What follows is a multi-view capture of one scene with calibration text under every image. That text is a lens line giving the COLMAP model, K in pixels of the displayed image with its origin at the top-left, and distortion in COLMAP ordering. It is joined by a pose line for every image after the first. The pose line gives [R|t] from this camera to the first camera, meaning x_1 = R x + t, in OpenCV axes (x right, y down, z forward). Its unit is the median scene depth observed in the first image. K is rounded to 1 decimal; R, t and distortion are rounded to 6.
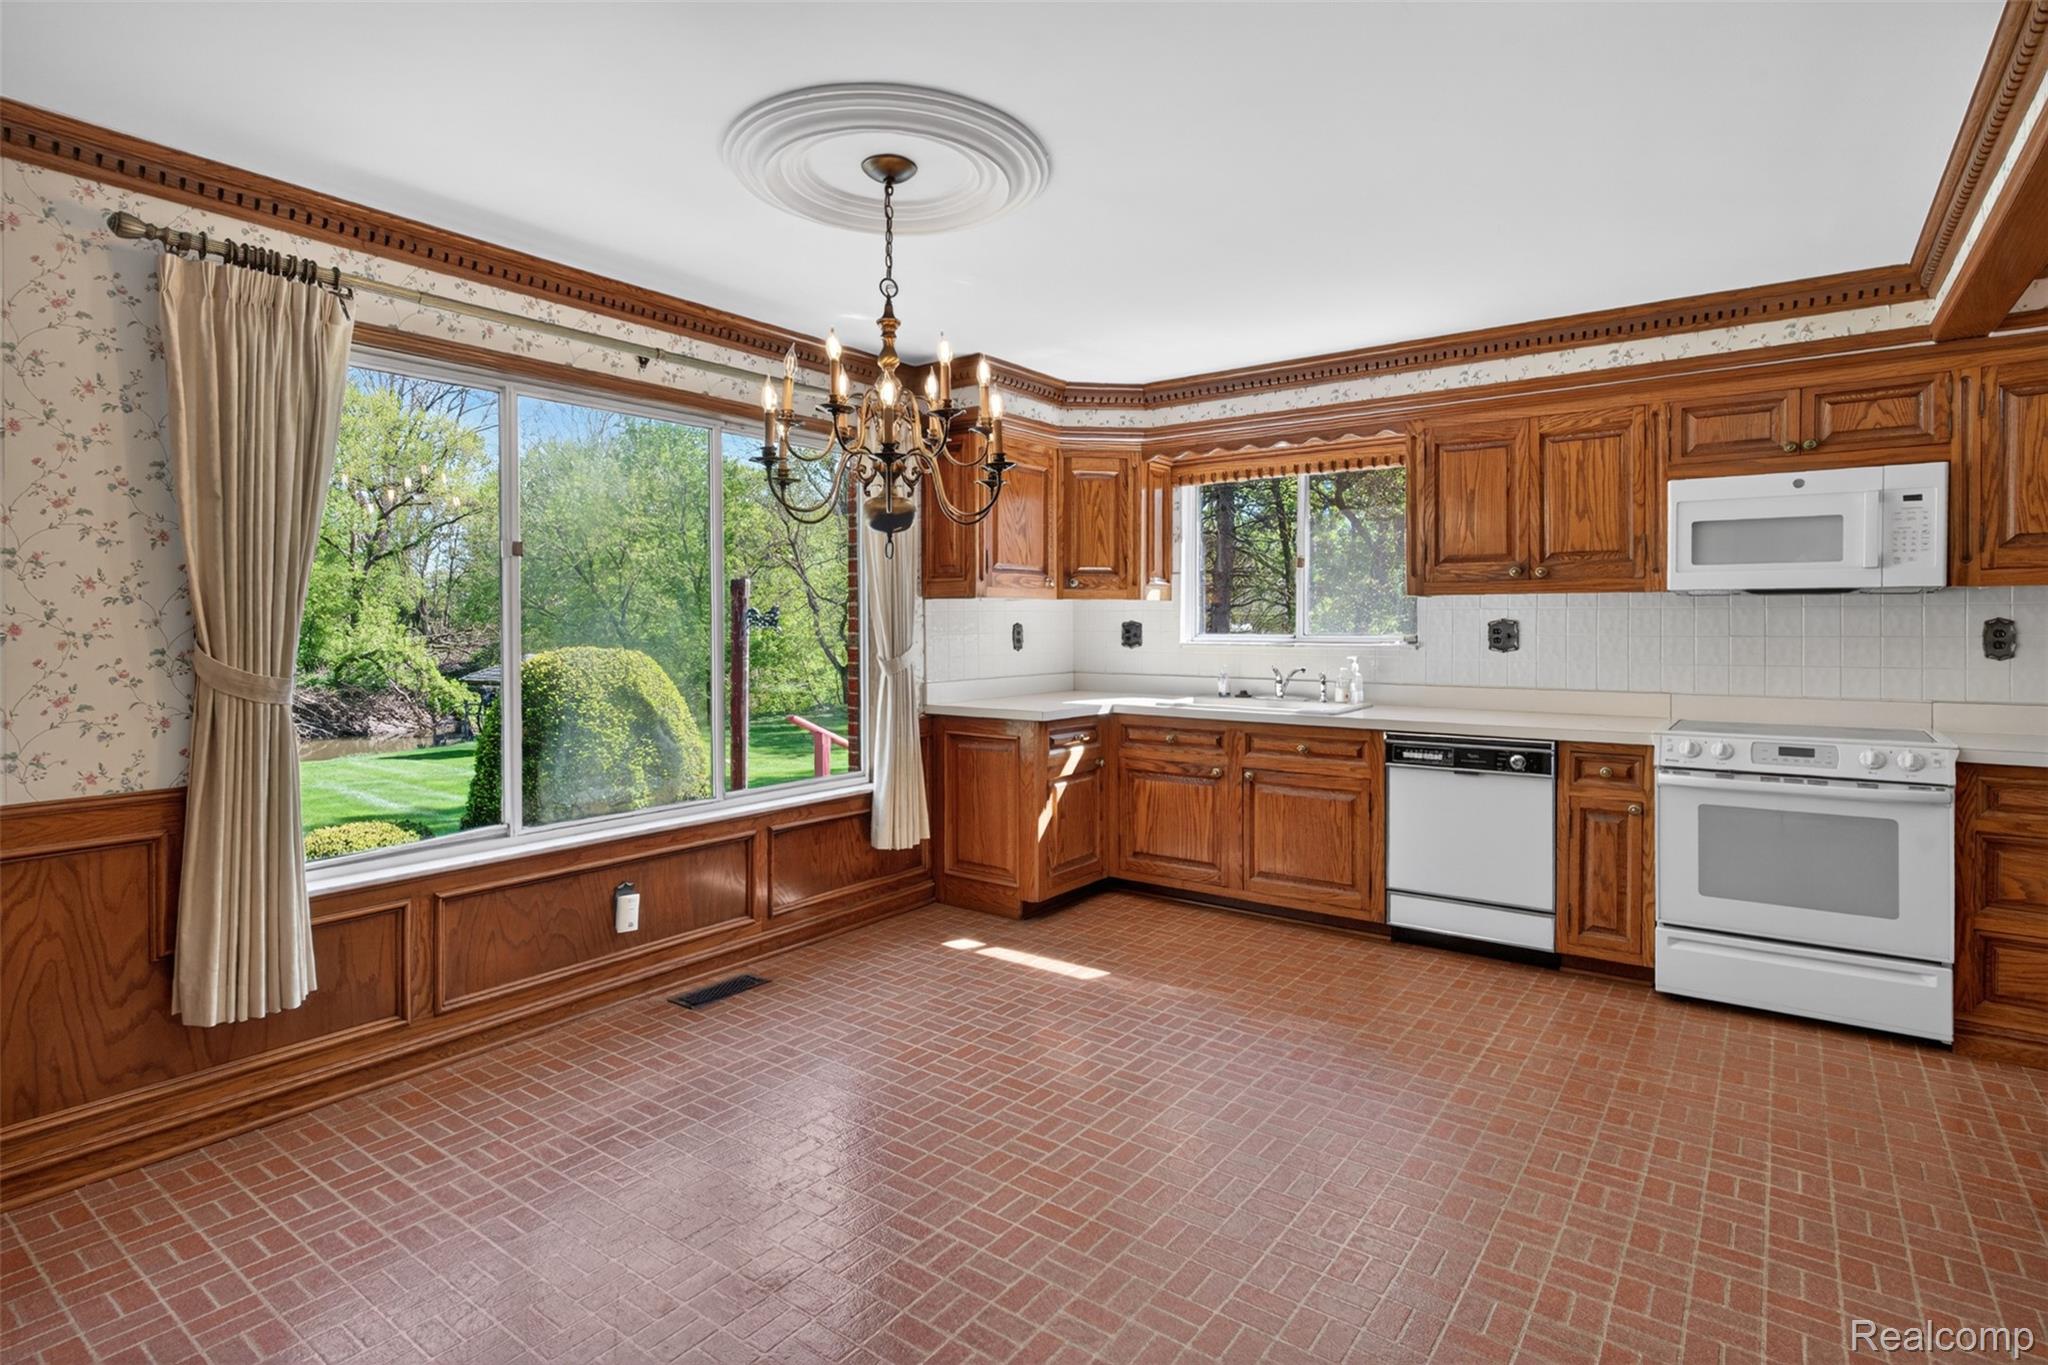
lens RADIAL K [[1027.5, 0, 1021.2], [0, 1027.5, 630.9], [0, 0, 1]] dist [0.001396, -0.000956]
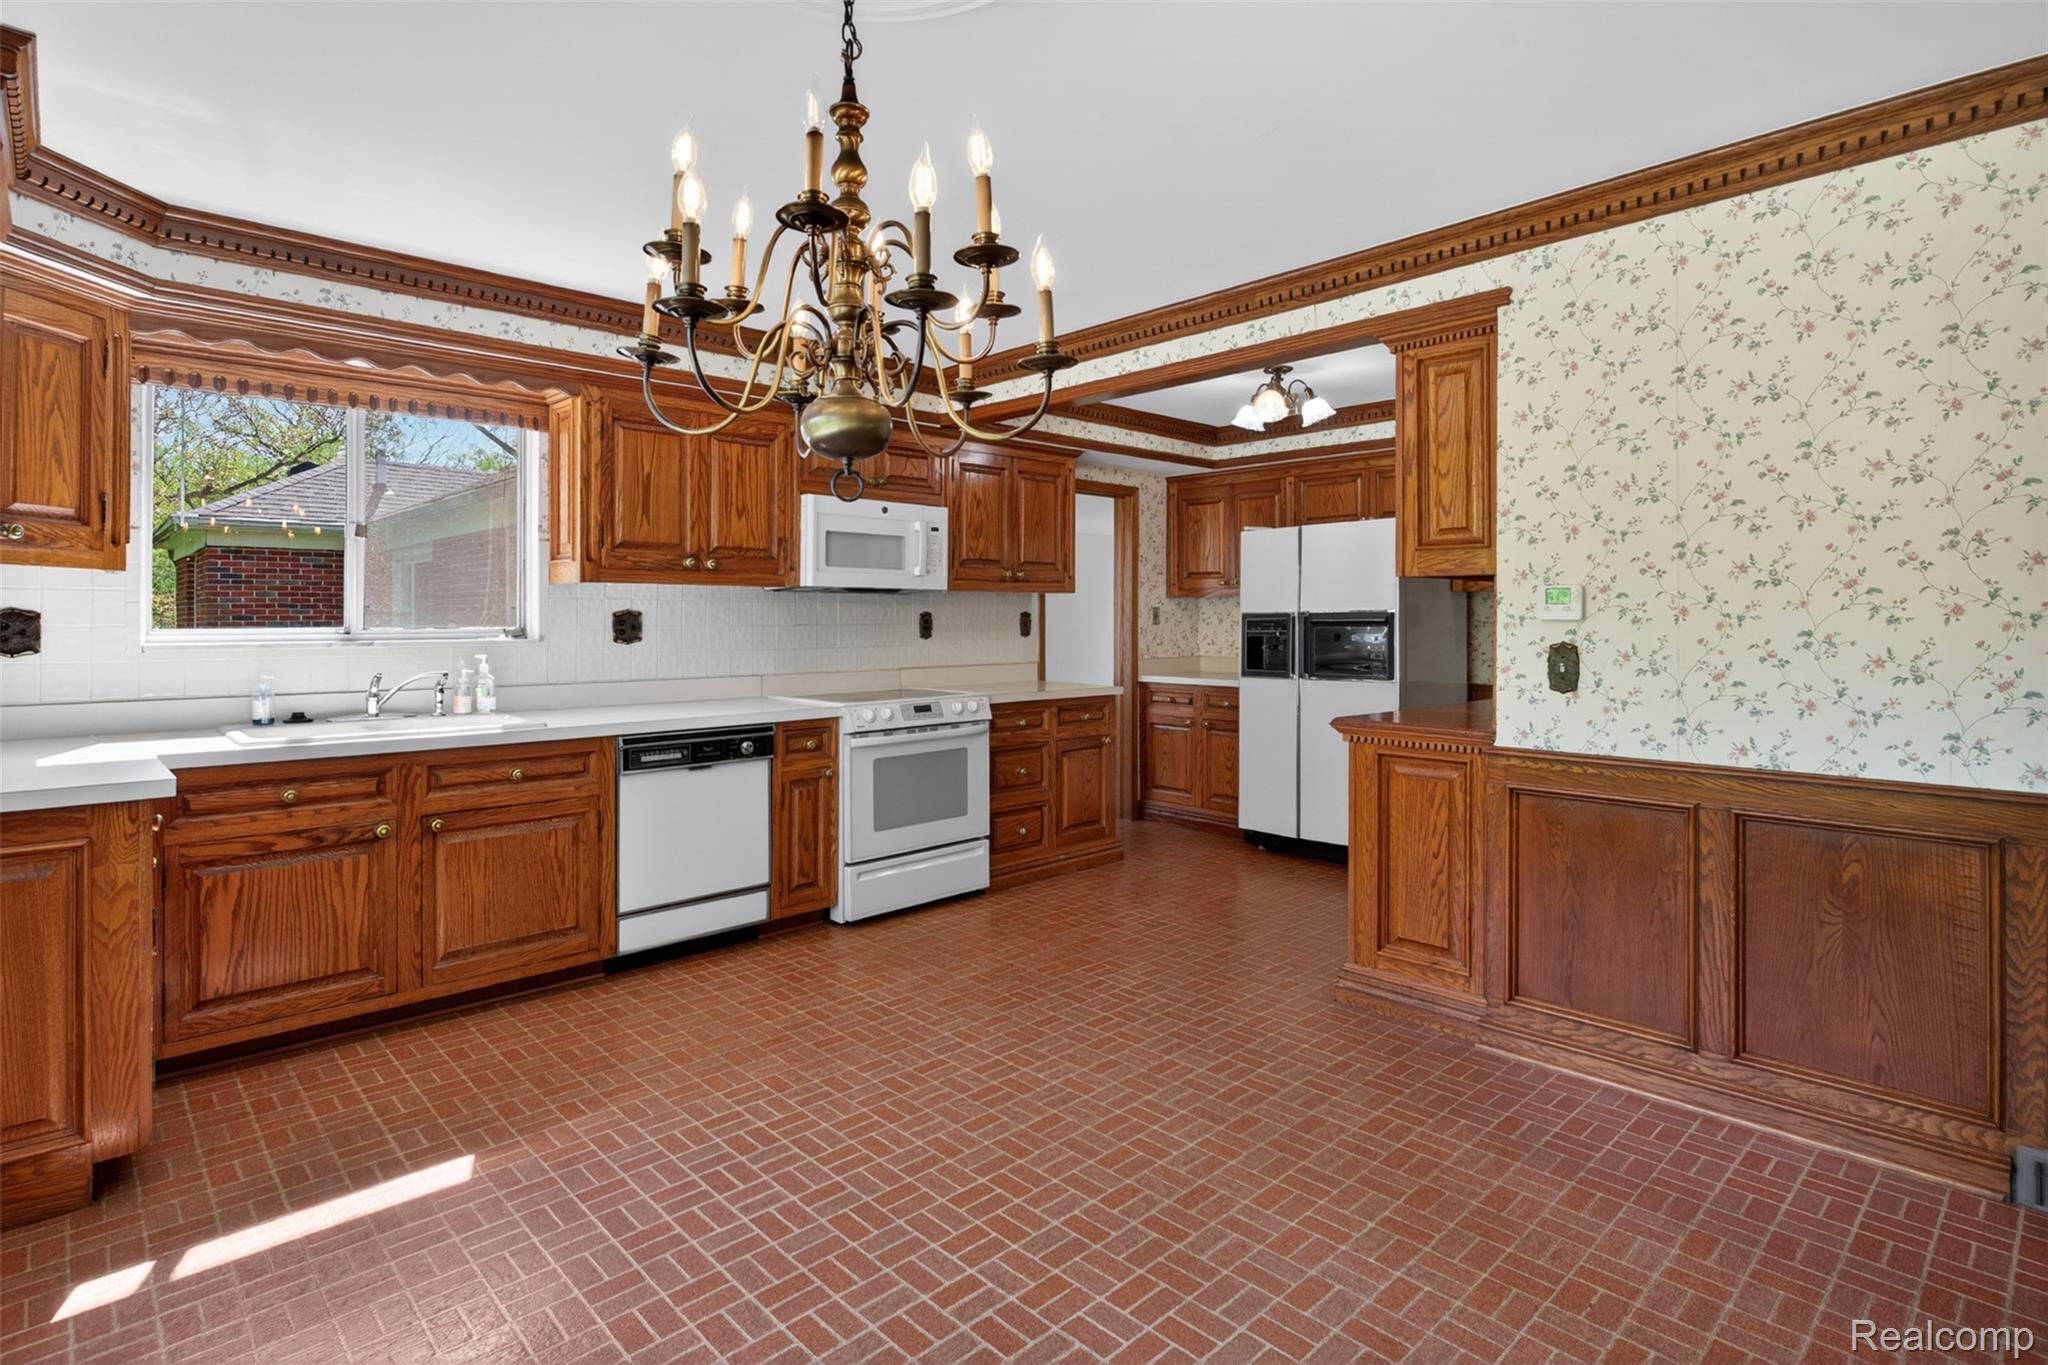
lens RADIAL K [[1030.5, 0, 1022.5], [0, 1030.5, 616.4], [0, 0, 1]] dist [-0.000374, -0.000440]
pose [[0.175853, 0.002324, 0.984414, -0.491311], [0.007137, 0.999968, -0.003636, 0.001001], [-0.984391, 0.007665, 0.175831, 0.550121]]
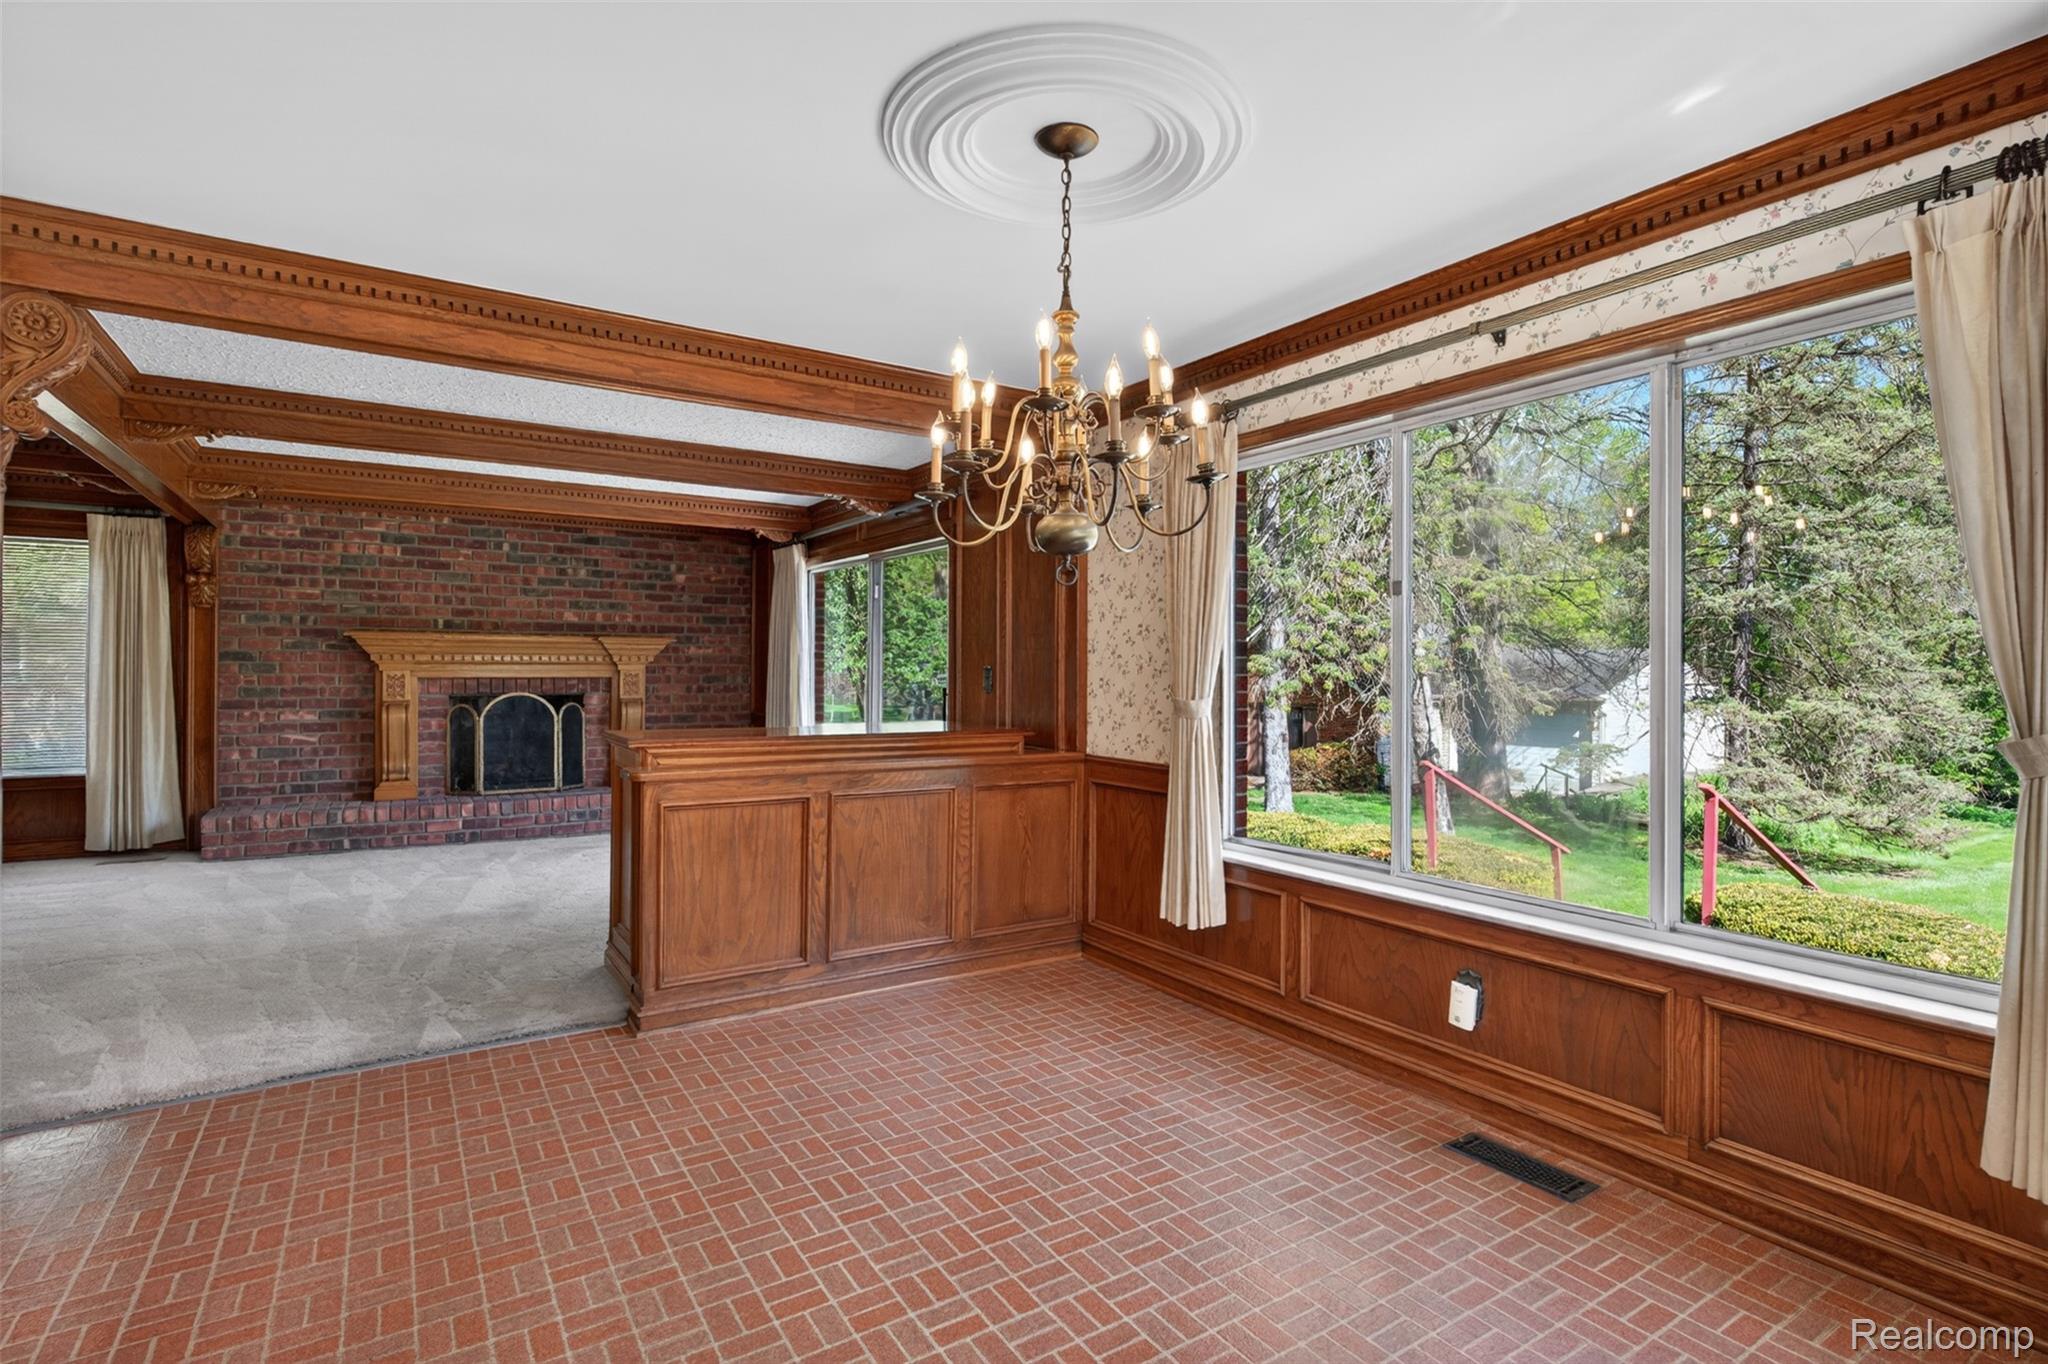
lens RADIAL K [[992.3, 0, 1027.3], [0, 992.3, 672.5], [0, 0, 1]] dist [-0.003855, 0.000147]
pose [[-0.350490, 0.000996, -0.936566, 0.468899], [-0.008192, 0.999958, 0.004129, 0.000819], [0.936531, 0.009120, -0.350467, 0.882199]]
